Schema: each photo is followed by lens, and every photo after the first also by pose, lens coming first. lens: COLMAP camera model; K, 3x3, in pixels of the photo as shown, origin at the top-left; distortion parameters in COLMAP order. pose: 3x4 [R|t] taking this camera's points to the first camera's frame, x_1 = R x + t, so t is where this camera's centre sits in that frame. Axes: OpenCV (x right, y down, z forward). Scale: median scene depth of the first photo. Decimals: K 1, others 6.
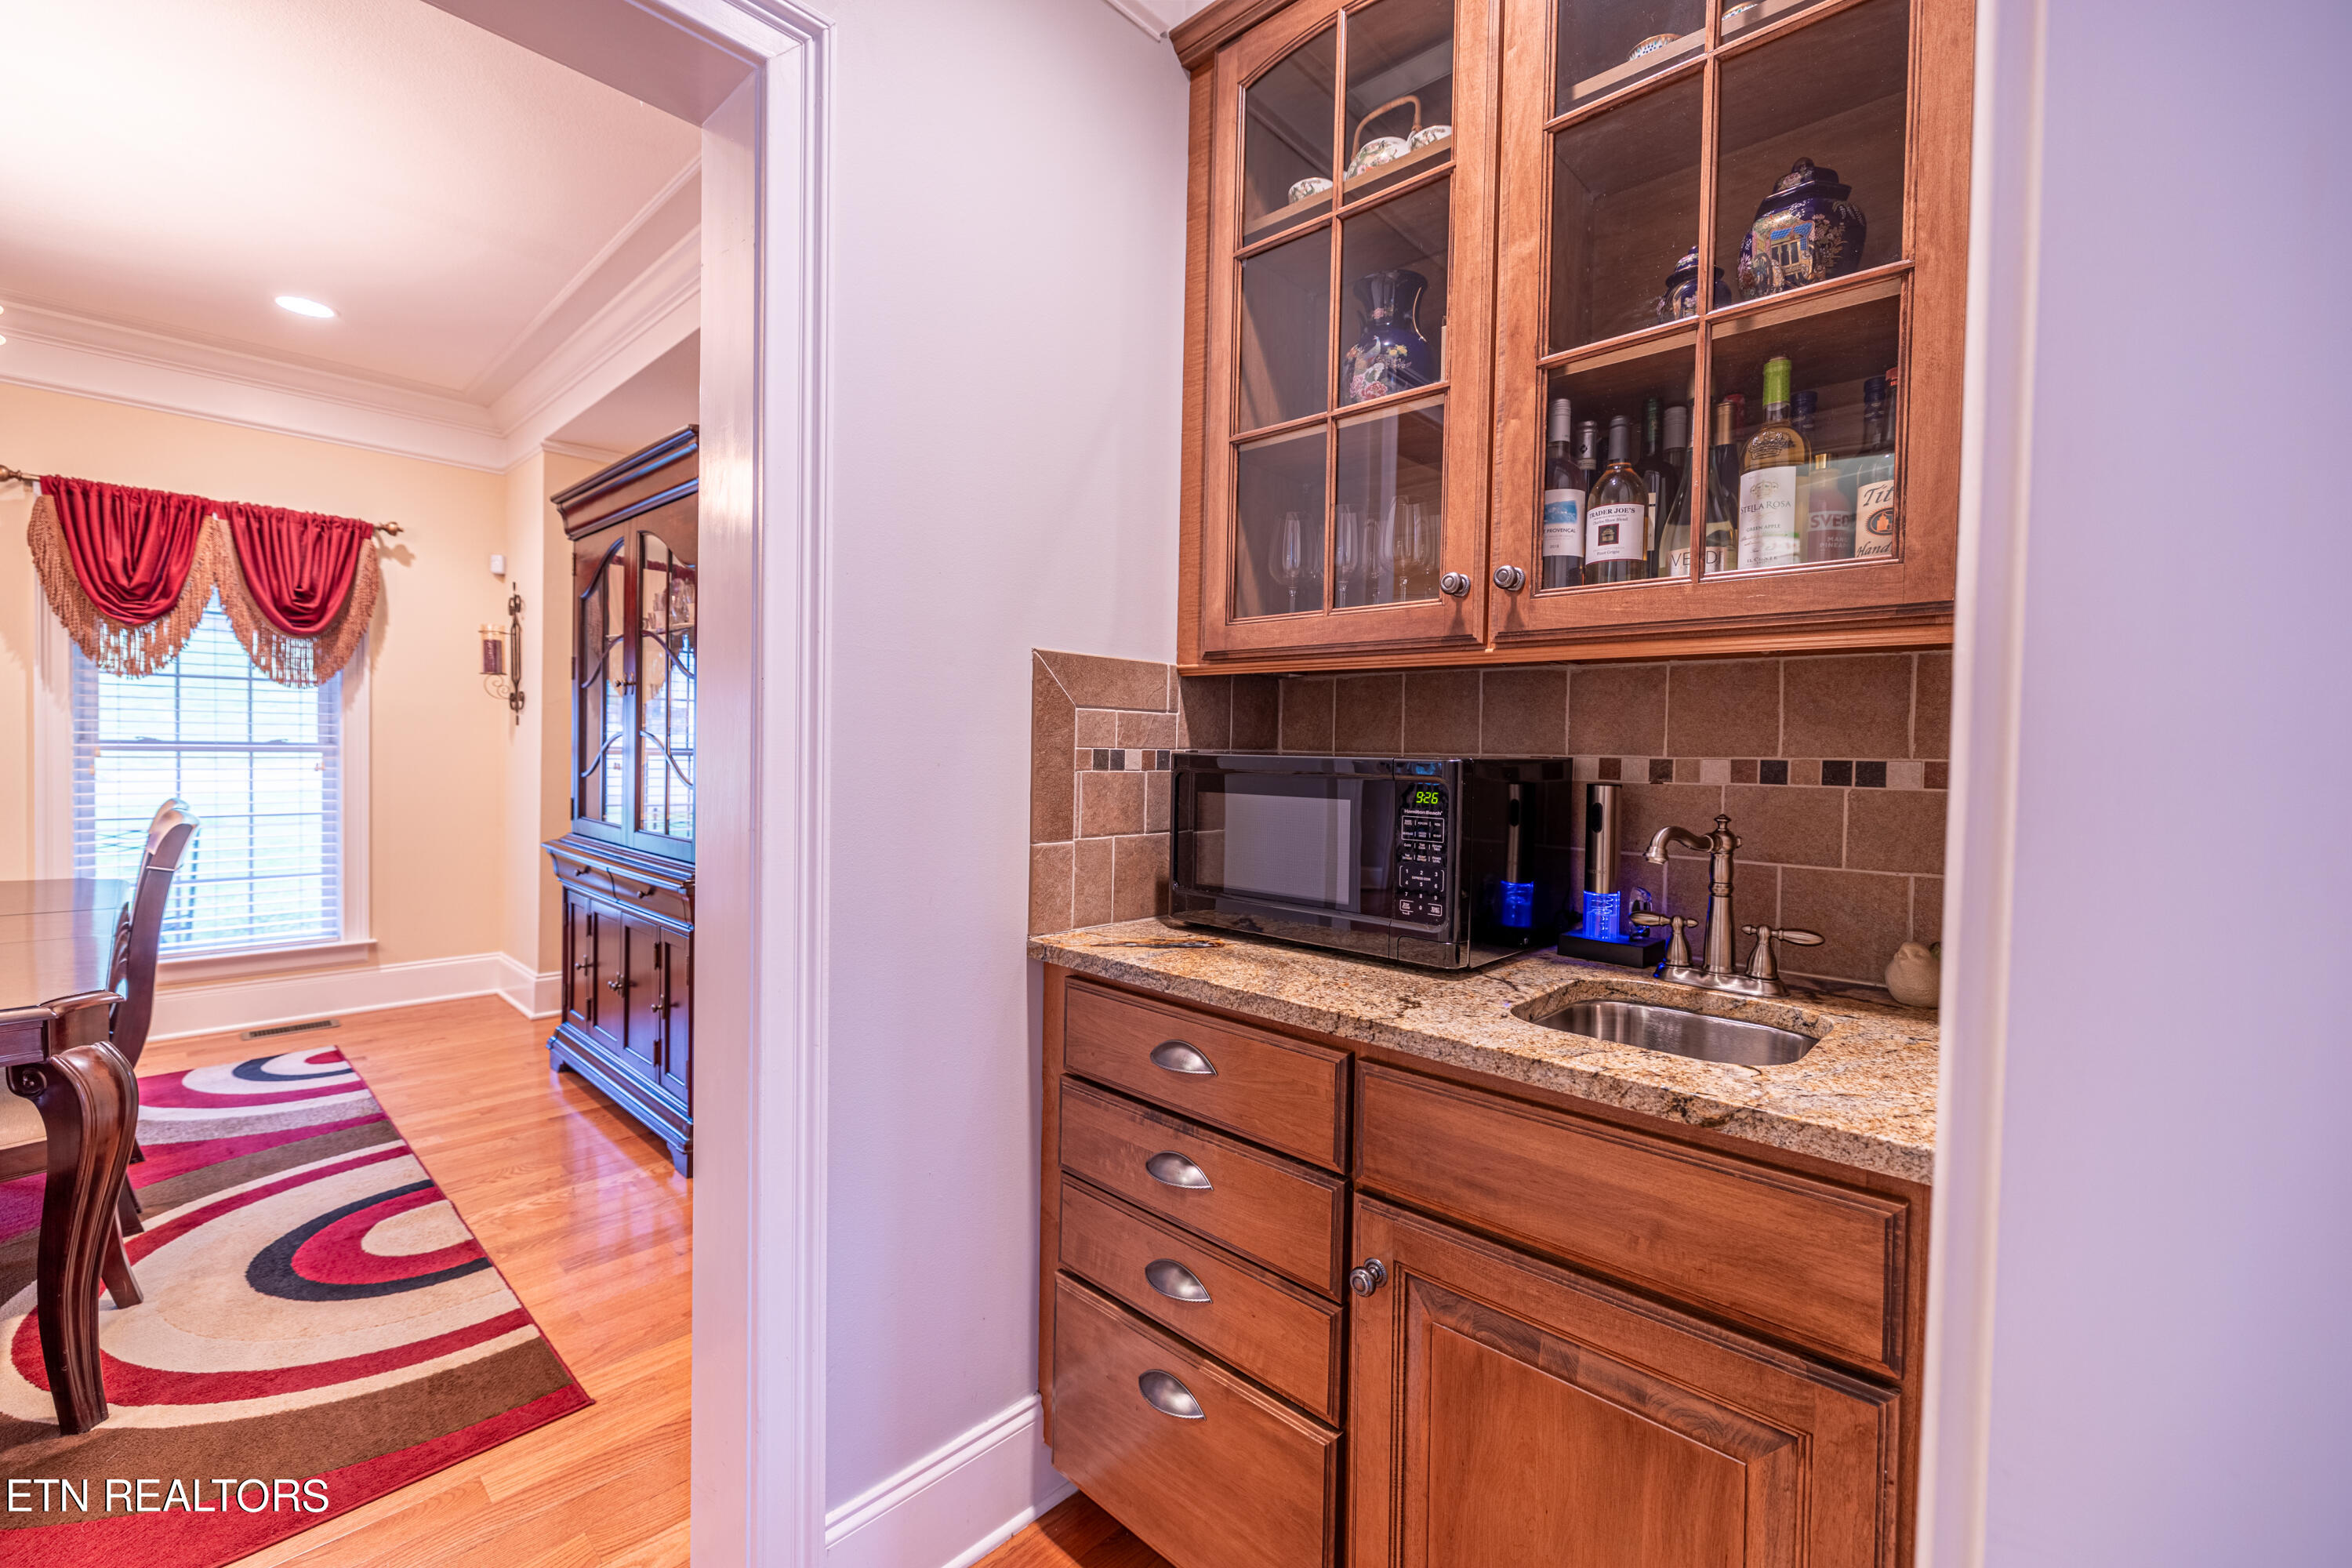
lens RADIAL K [[986.8, 0, 1172.1], [0, 986.8, 775.4], [0, 0, 1]] dist [0.001097, 0.000078]
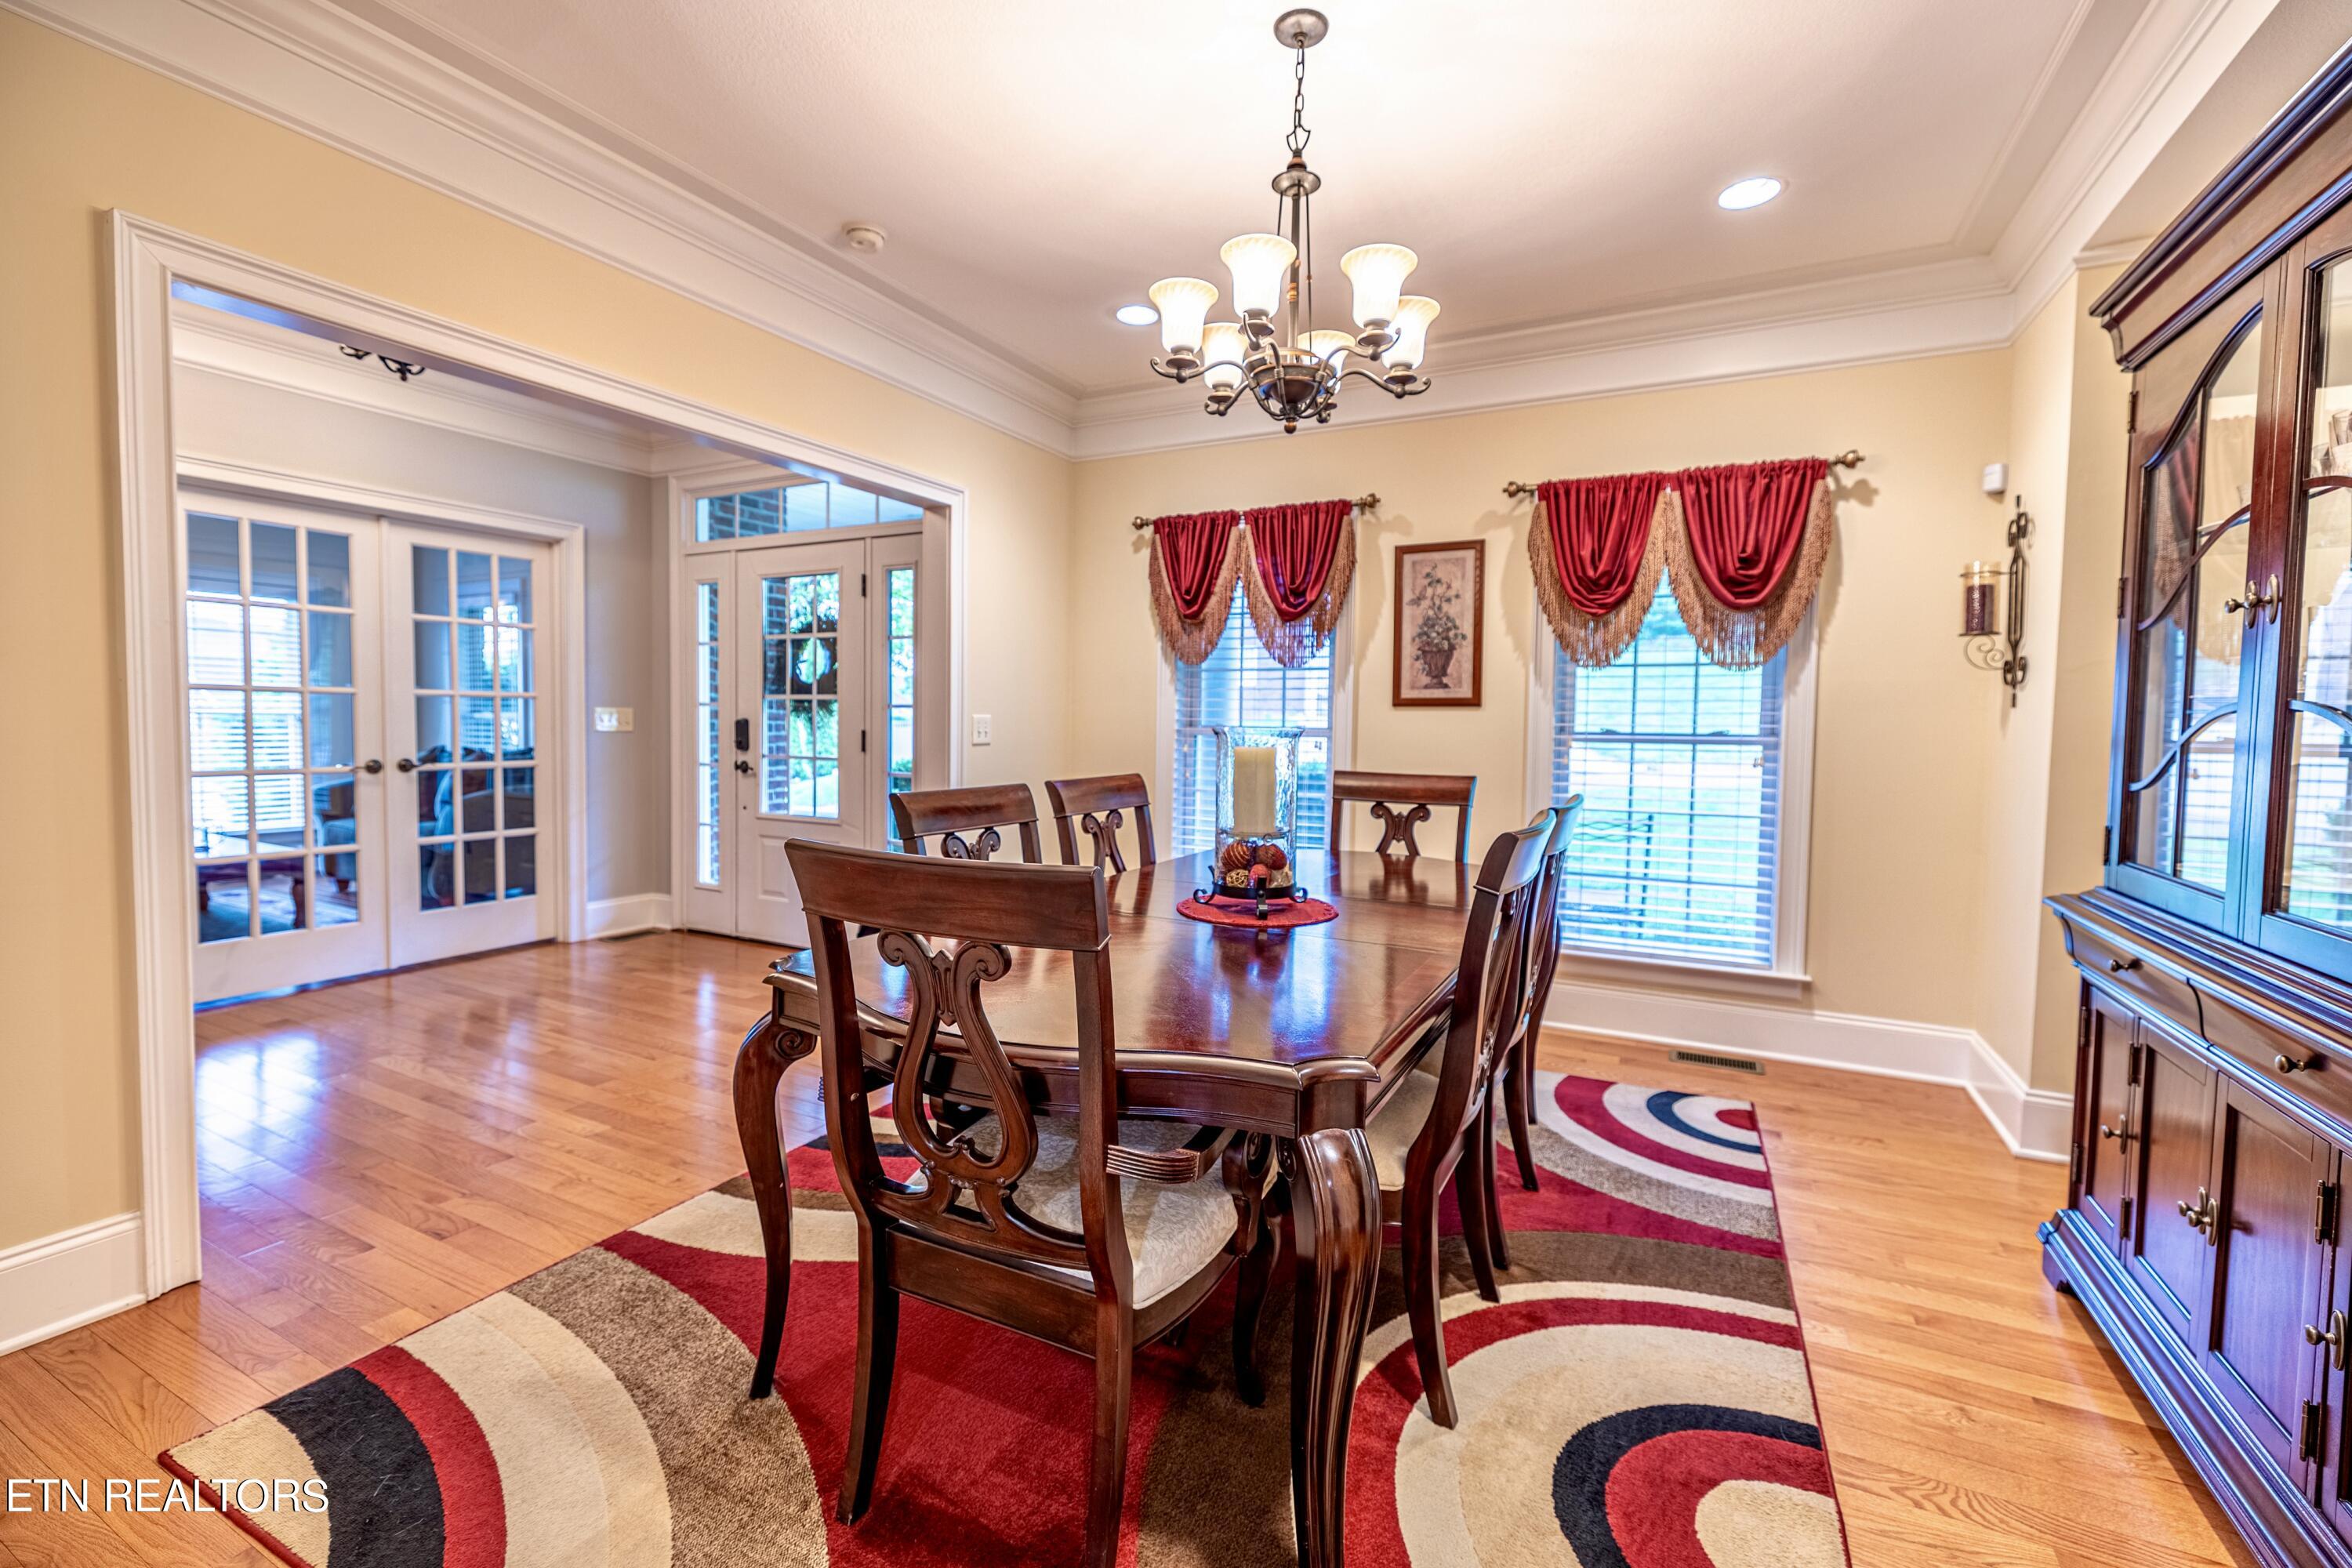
lens RADIAL K [[986.8, 0, 1183.1], [0, 986.8, 764.9], [0, 0, 1]] dist [0.001097, 0.000078]
pose [[0.276635, 0.024280, -0.960668, -0.199693], [-0.033866, 0.999306, 0.015505, -0.003441], [0.960378, 0.028244, 0.277265, 0.314565]]
